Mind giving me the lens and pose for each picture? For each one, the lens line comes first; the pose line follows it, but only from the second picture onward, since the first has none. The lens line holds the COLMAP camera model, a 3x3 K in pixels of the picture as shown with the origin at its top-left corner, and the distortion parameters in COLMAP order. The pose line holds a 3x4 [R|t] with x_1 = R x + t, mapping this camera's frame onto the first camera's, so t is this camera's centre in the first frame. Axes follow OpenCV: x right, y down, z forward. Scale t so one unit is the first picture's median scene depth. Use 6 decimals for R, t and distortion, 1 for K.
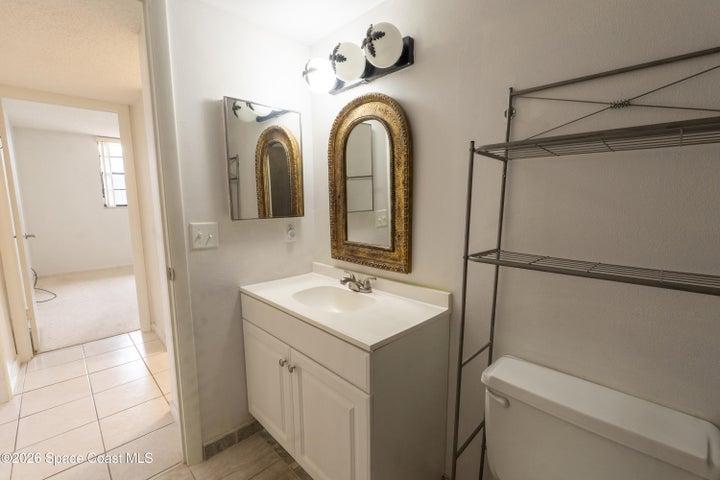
lens RADIAL K [[313.1, 0, 360.5], [0, 313.1, 243.1], [0, 0, 1]] dist [-0.007265, 0.000928]
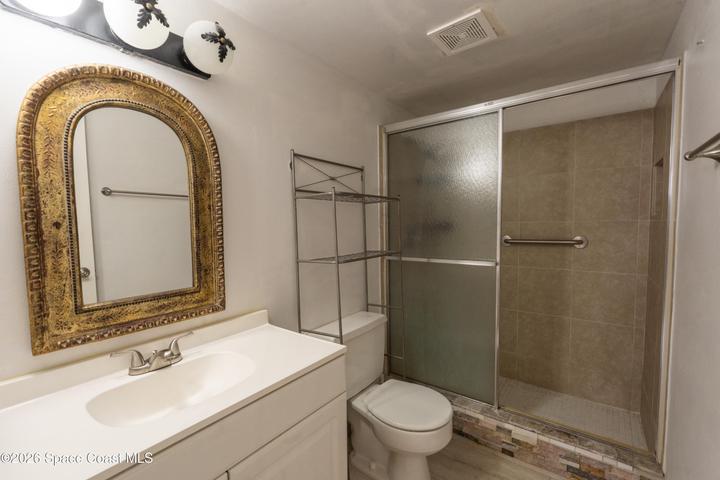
lens RADIAL K [[313.1, 0, 359.9], [0, 313.1, 240.1], [0, 0, 1]] dist [-0.007265, 0.000928]
pose [[-0.144093, -0.053446, 0.988120, -0.729487], [0.151202, 0.985626, 0.075360, -0.099656], [-0.977944, 0.160264, -0.133941, 0.672060]]
